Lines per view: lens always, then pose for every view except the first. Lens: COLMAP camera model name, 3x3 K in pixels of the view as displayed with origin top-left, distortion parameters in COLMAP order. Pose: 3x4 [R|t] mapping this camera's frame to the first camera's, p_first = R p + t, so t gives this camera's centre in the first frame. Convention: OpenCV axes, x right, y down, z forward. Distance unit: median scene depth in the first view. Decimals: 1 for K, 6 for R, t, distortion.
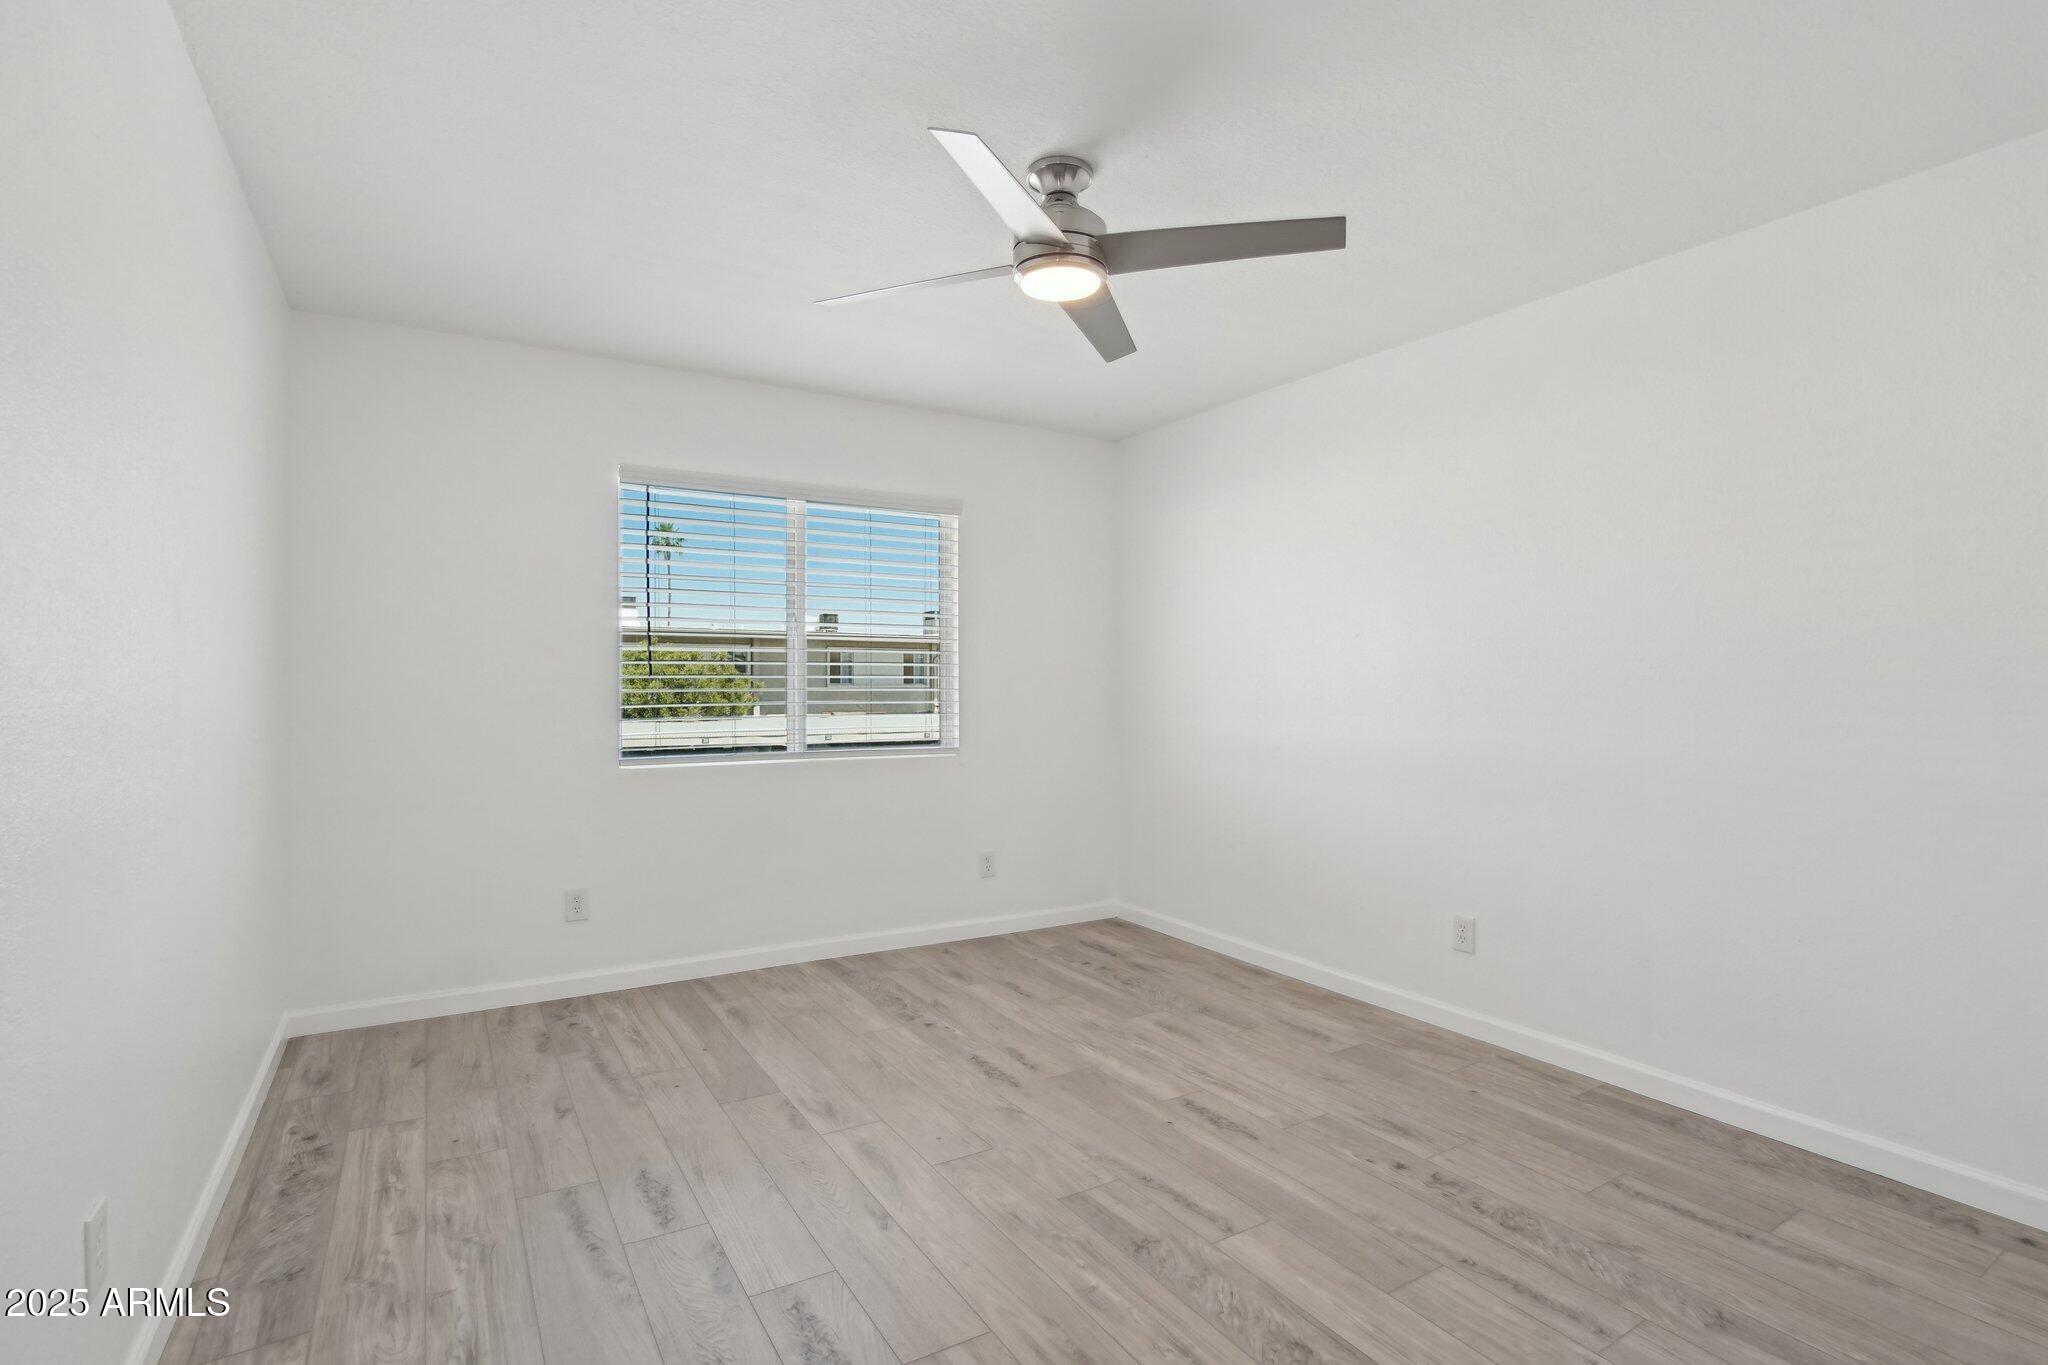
lens RADIAL K [[961.4, 0, 1014.7], [0, 961.4, 679.9], [0, 0, 1]] dist [-0.020524, 0.000485]
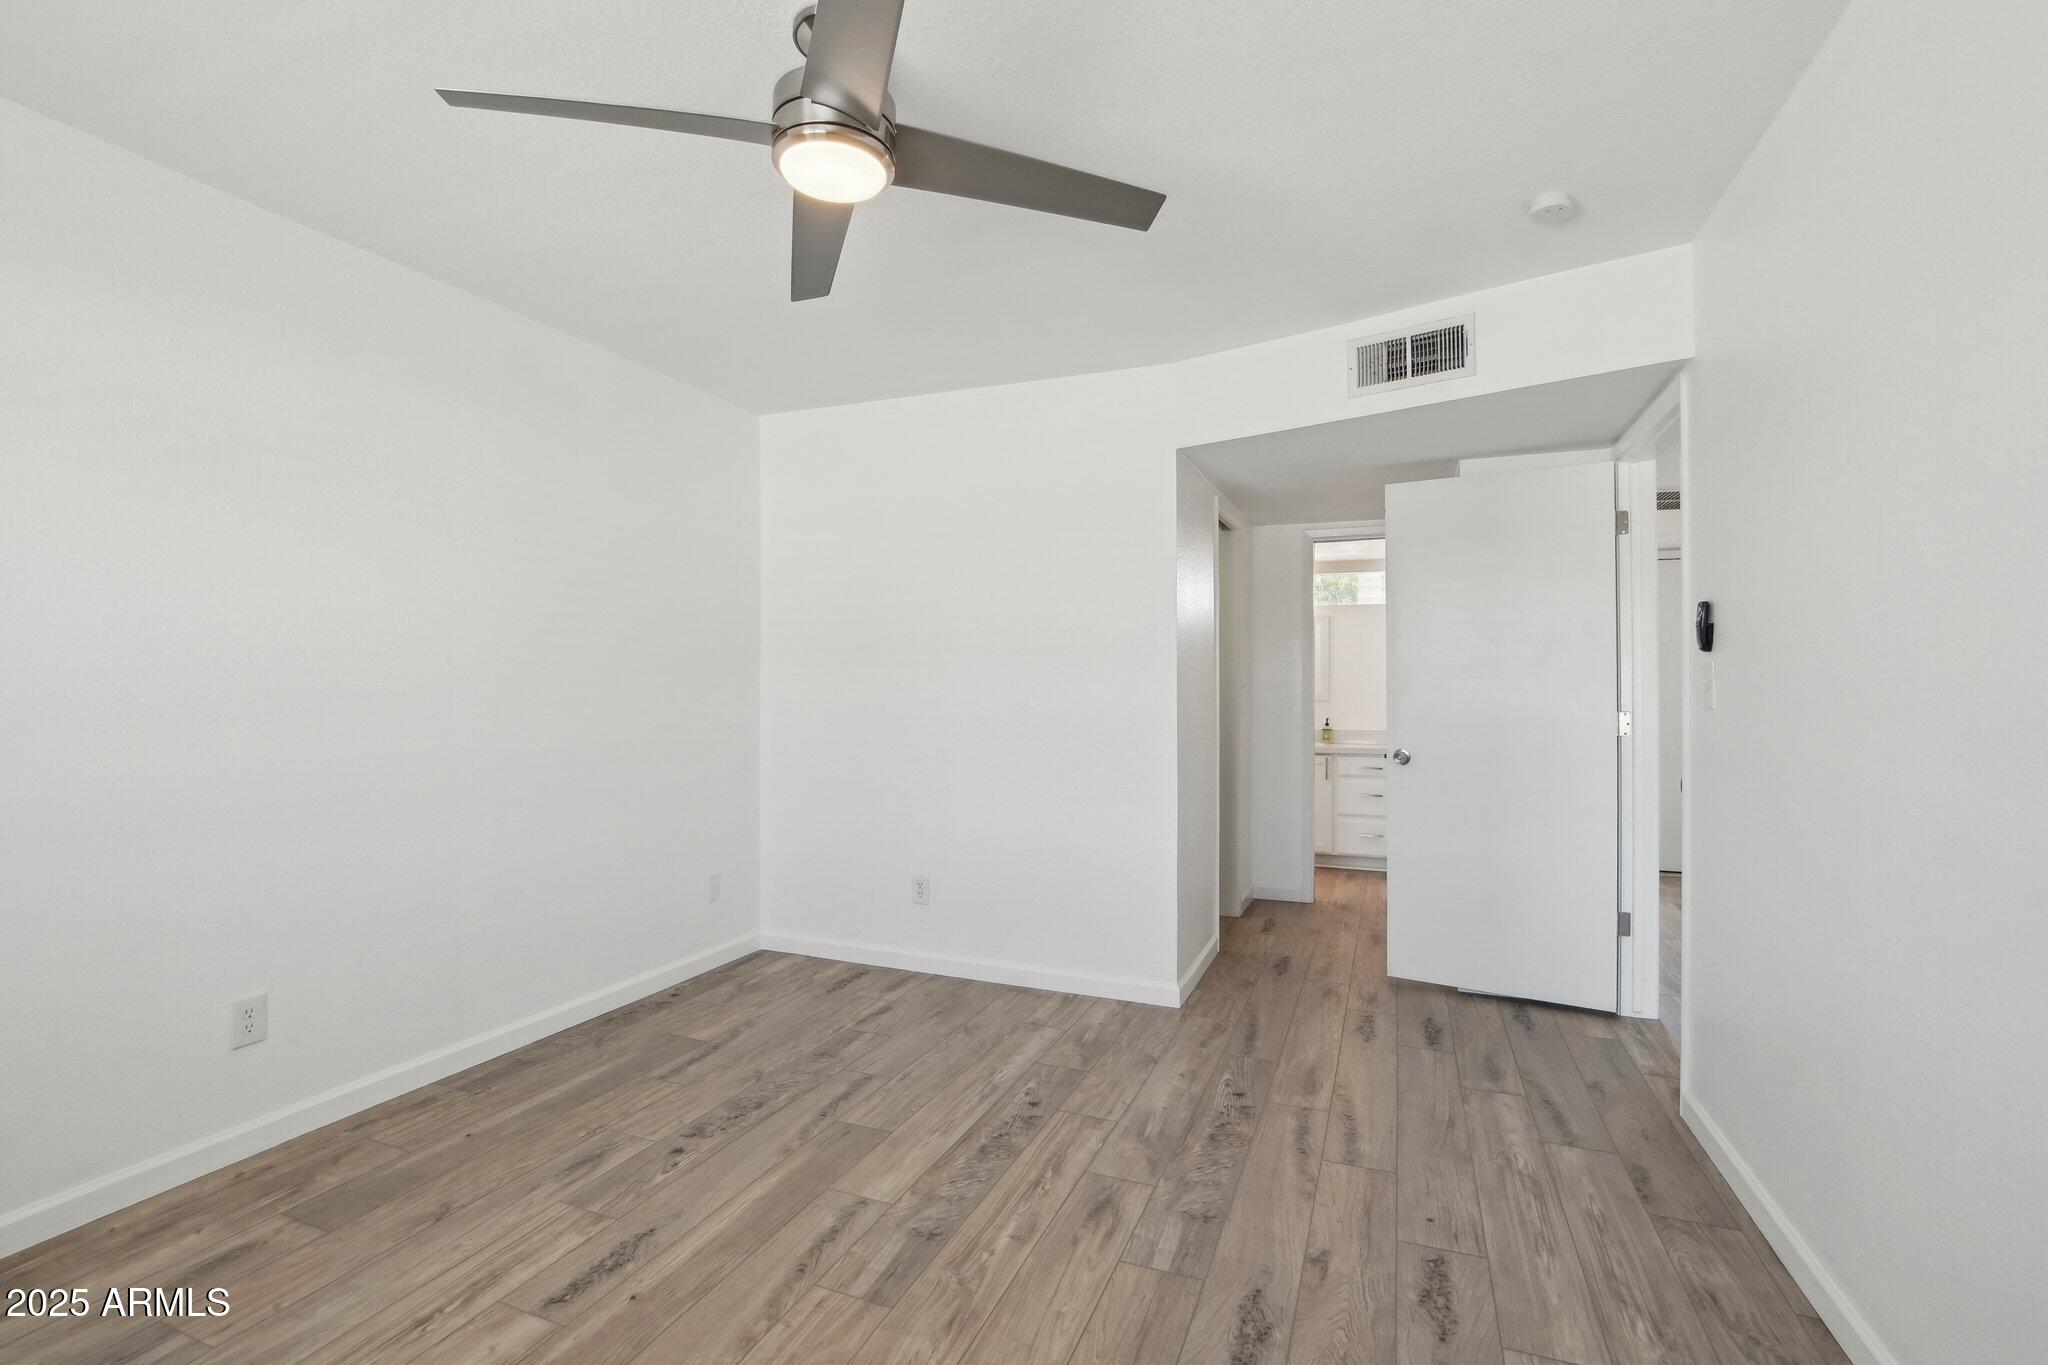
lens RADIAL K [[924.4, 0, 1027.0], [0, 924.4, 674.4], [0, 0, 1]] dist [-0.031883, 0.000704]
pose [[-0.596341, 0.002858, 0.802726, -0.653855], [-0.008108, 0.999921, -0.009583, 0.001087], [-0.802690, -0.012223, -0.596271, 1.373998]]
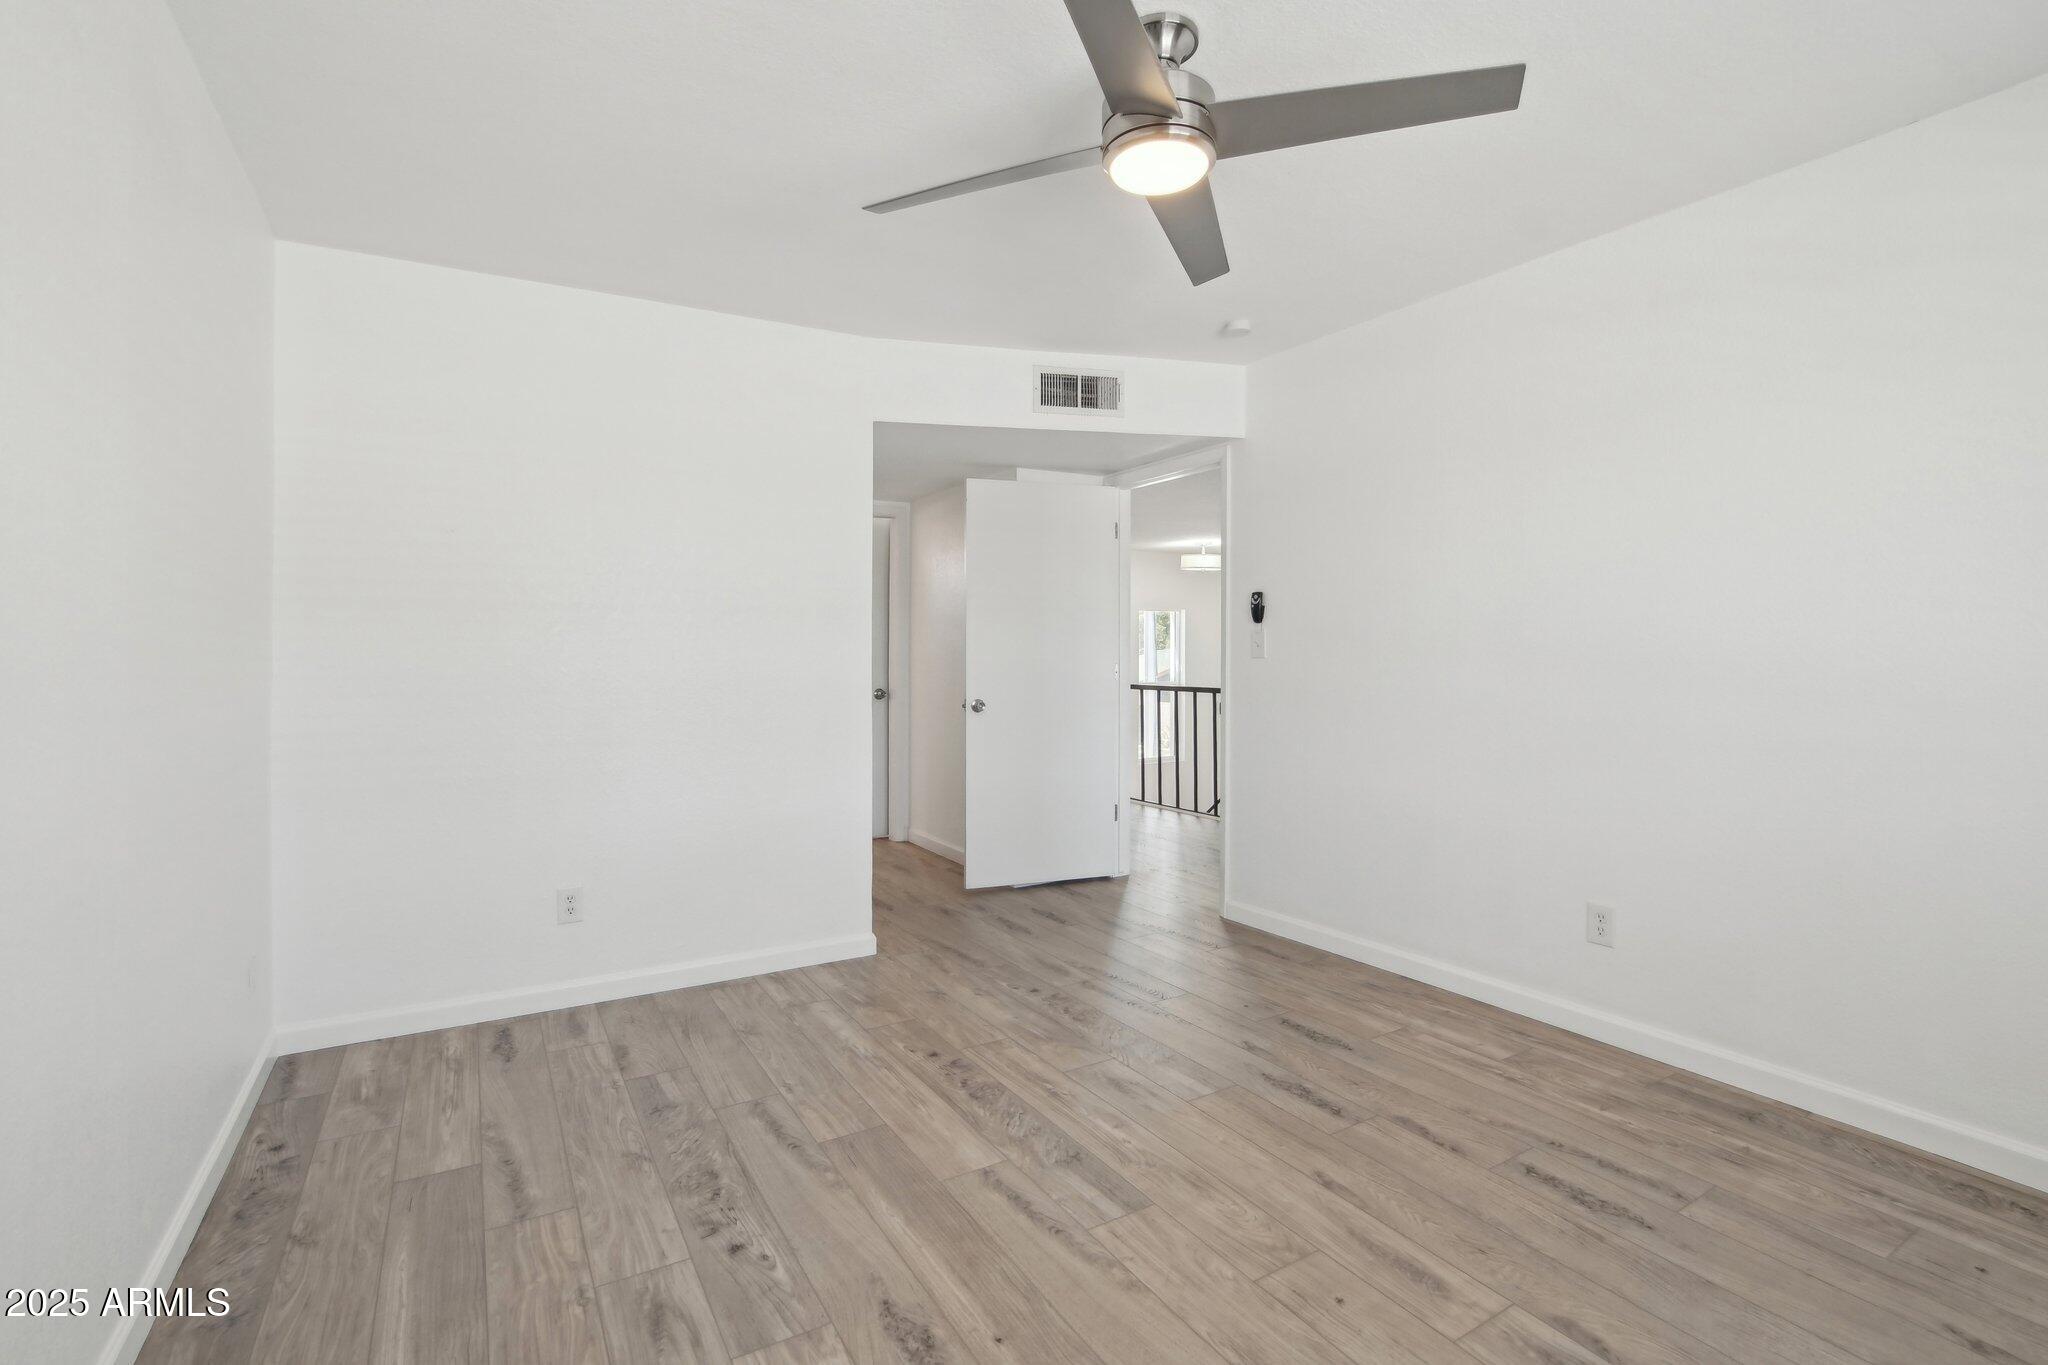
lens RADIAL K [[924.4, 0, 1027.0], [0, 924.4, 674.4], [0, 0, 1]] dist [-0.031883, 0.000704]
pose [[-0.999970, -0.002066, 0.007407, 0.163750], [-0.001883, 0.999696, 0.024594, 0.007006], [-0.007456, 0.024579, -0.999670, 1.865455]]
